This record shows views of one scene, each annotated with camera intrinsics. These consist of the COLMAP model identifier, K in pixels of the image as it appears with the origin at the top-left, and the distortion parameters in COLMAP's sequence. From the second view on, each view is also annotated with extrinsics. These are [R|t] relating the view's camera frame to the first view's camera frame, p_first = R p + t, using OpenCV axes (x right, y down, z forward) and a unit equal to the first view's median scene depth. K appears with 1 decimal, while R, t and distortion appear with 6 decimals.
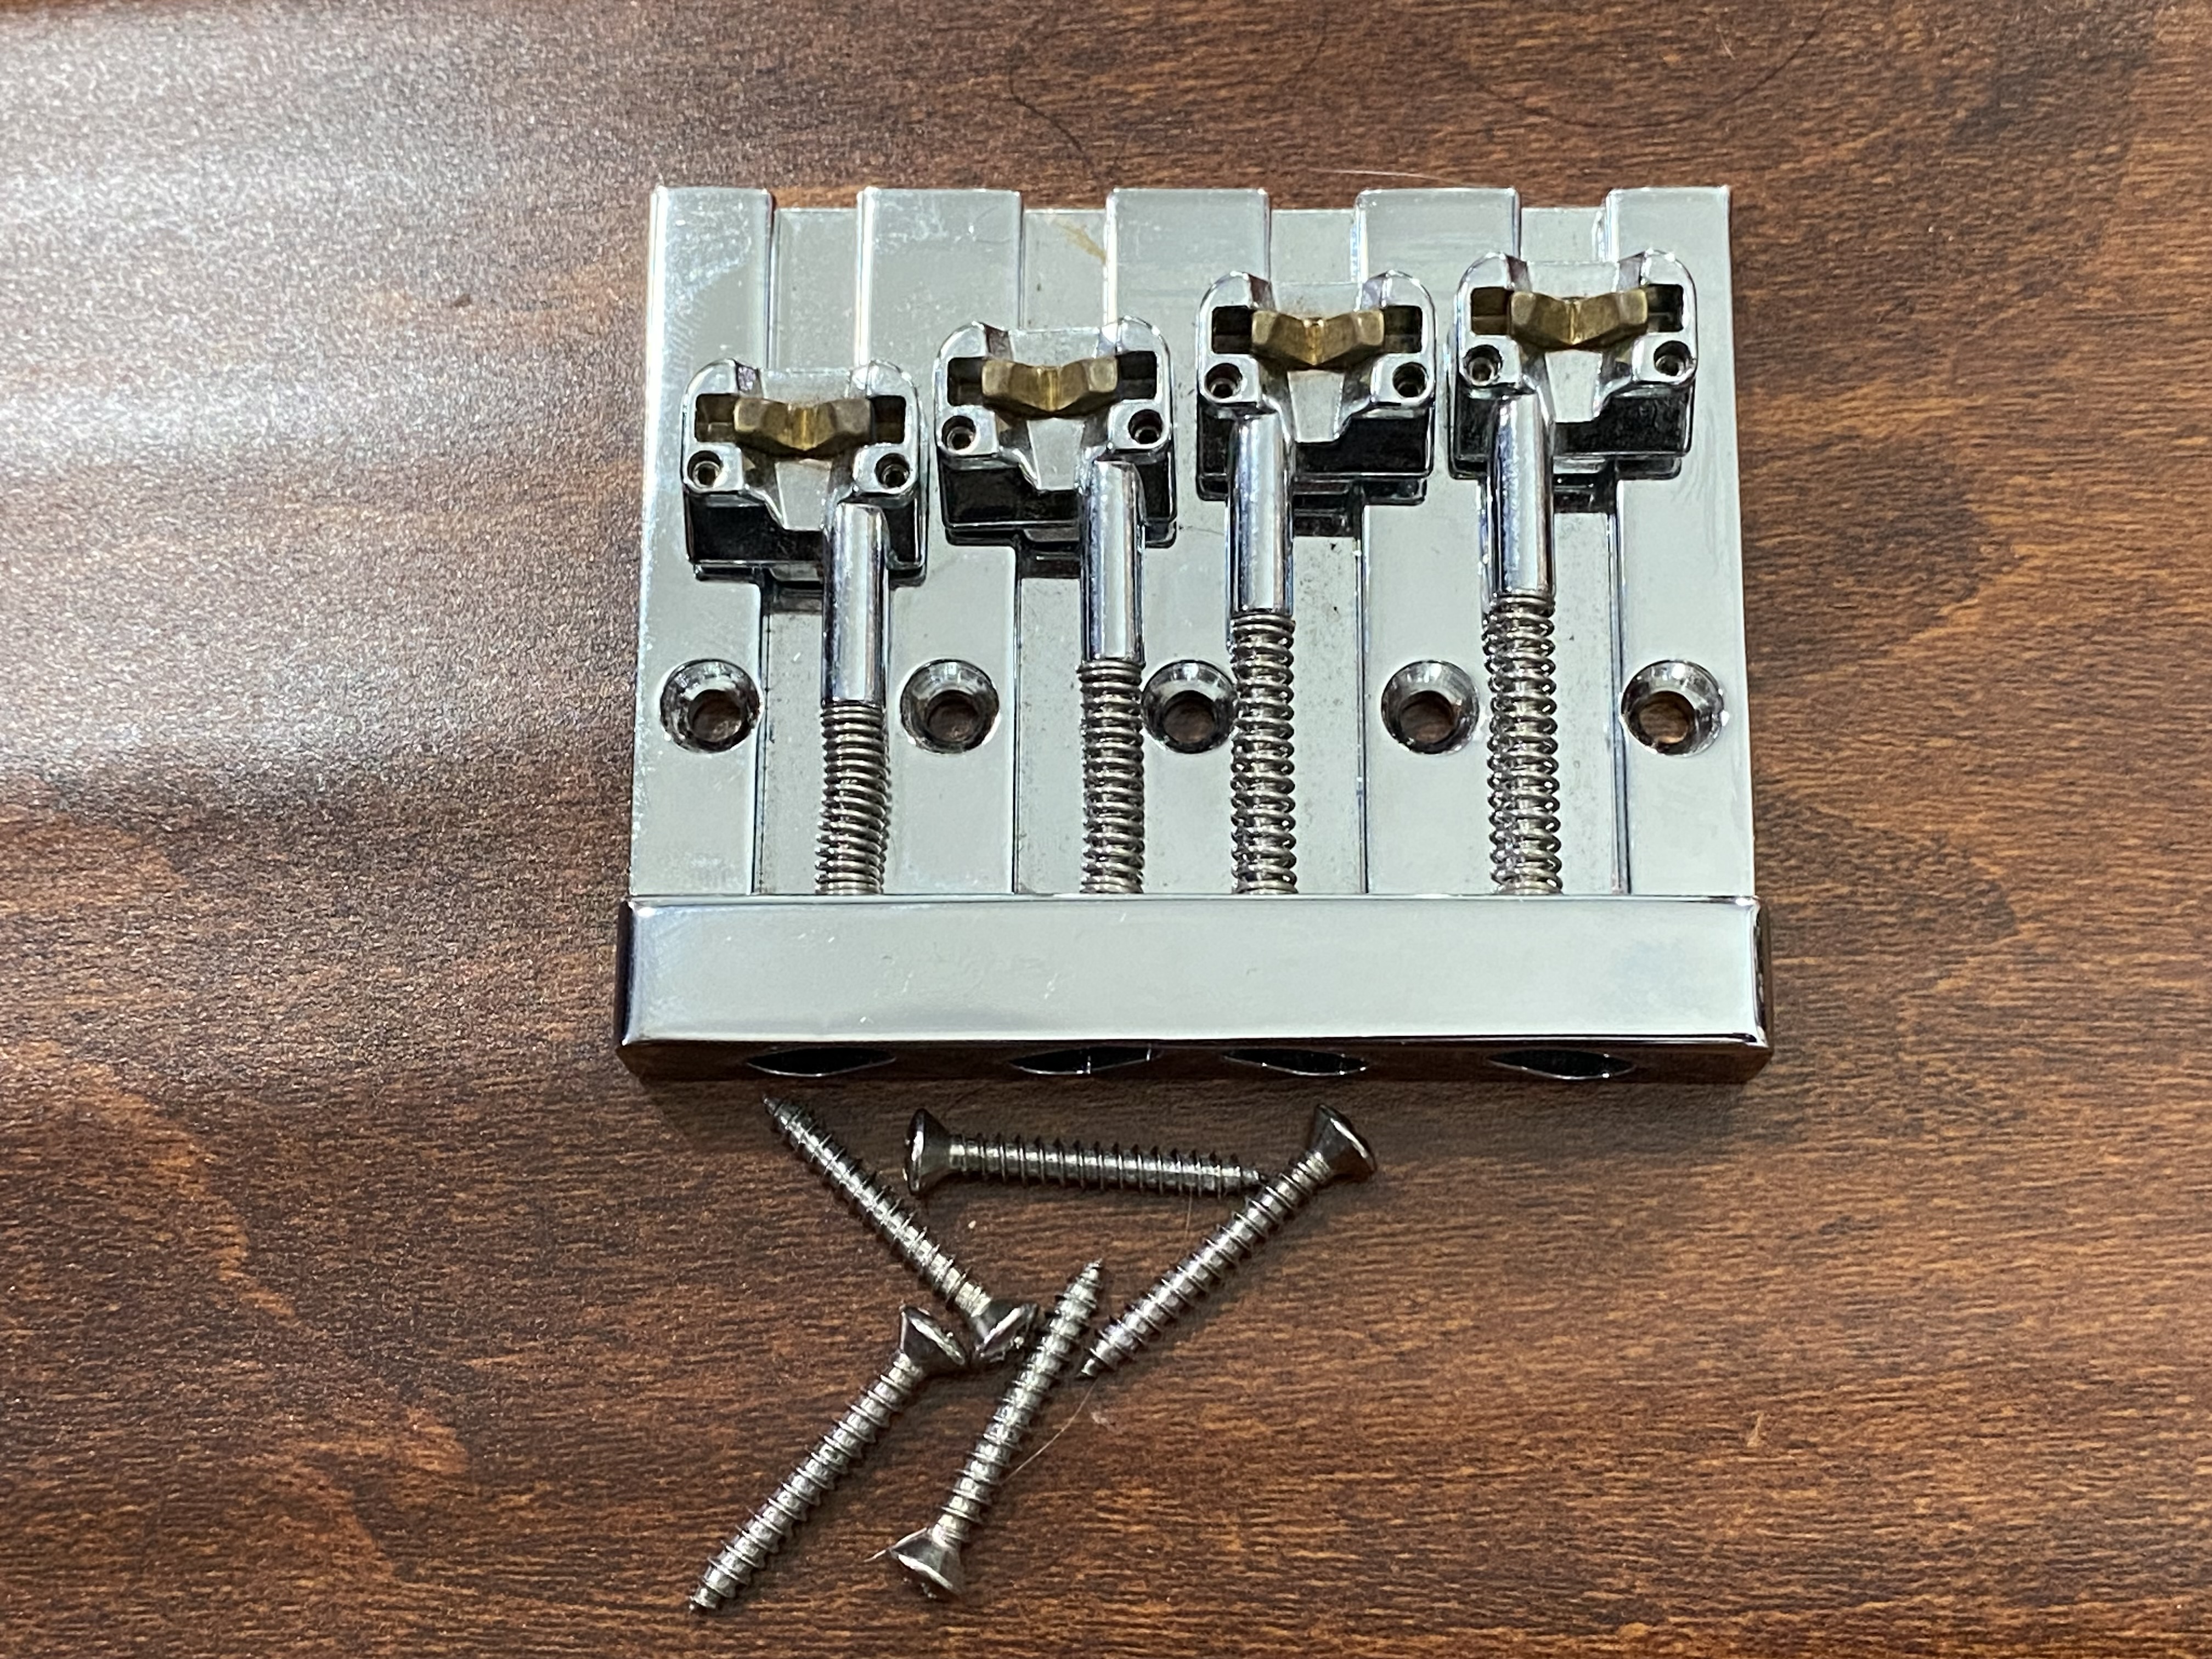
lens RADIAL K [[3318.5, 0, 1098.7], [0, 3318.5, 816.2], [0, 0, 1]] dist [0.192187, -0.836698]
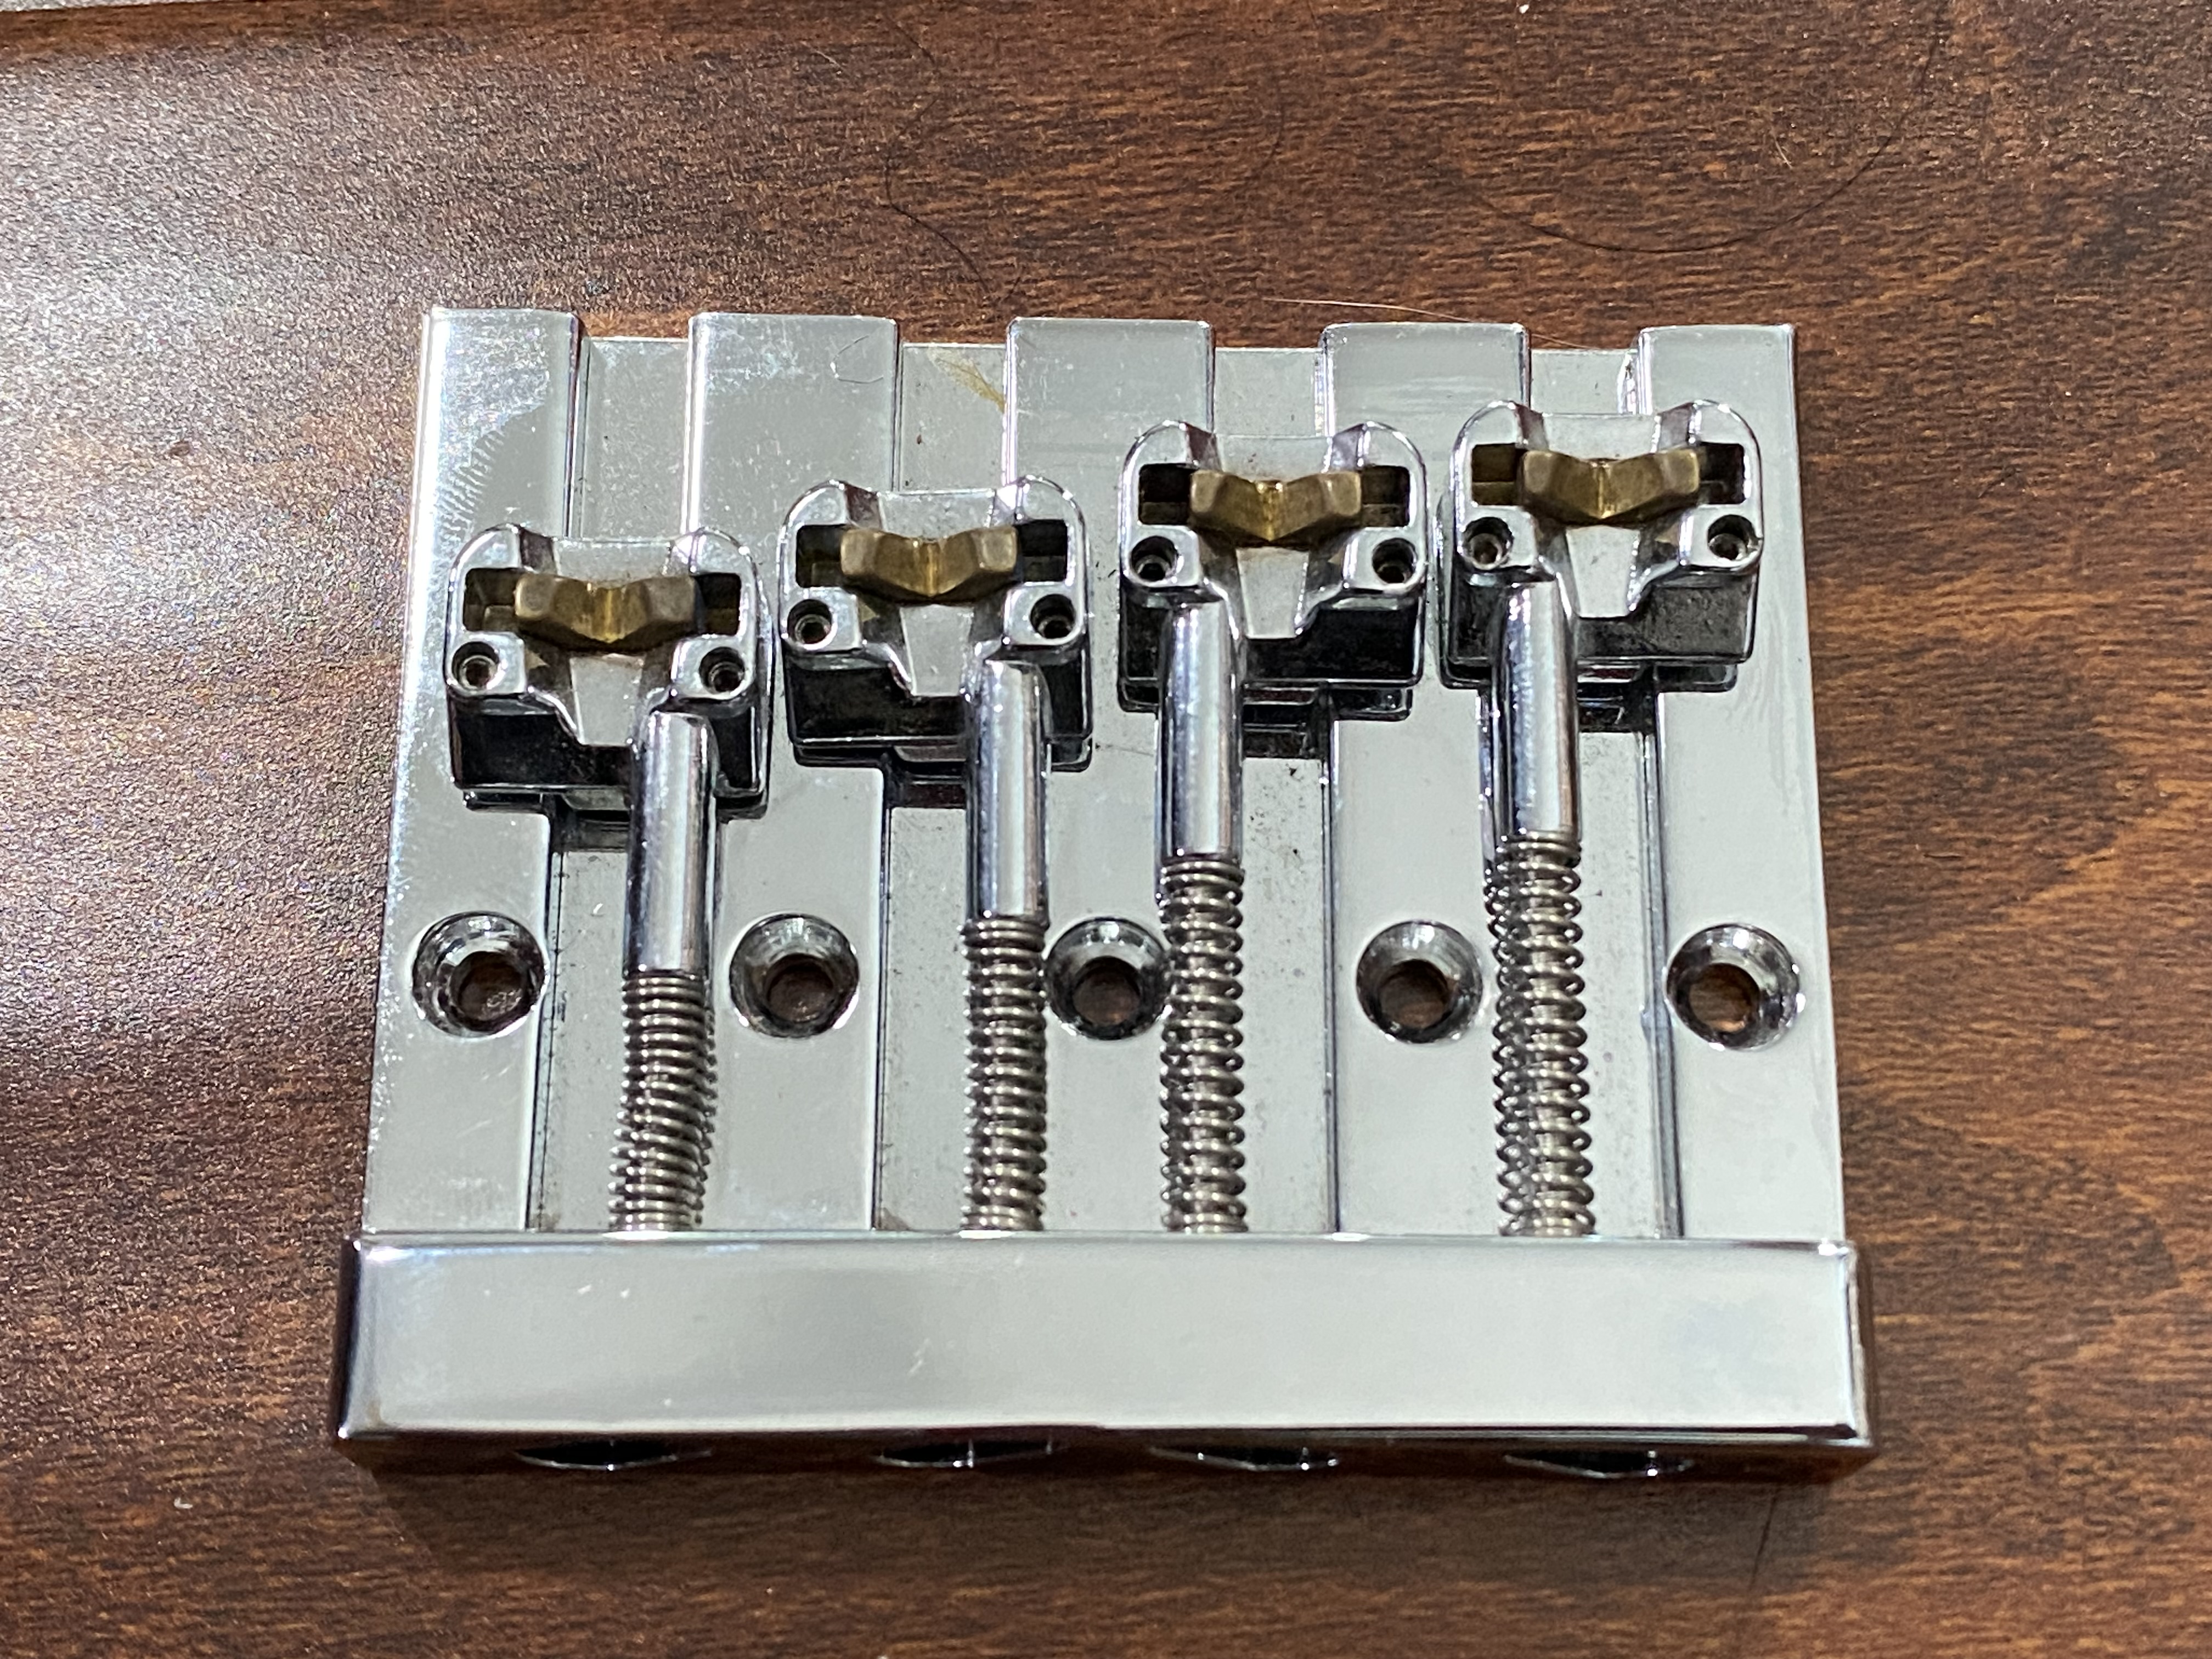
lens RADIAL K [[3318.5, 0, 1098.7], [0, 3318.5, 816.2], [0, 0, 1]] dist [0.192187, -0.836698]
pose [[0.999649, 0.008957, 0.024922, 0.005889], [-0.007508, 0.998308, -0.057661, -0.026154], [-0.025396, 0.057454, 0.998025, 0.230095]]
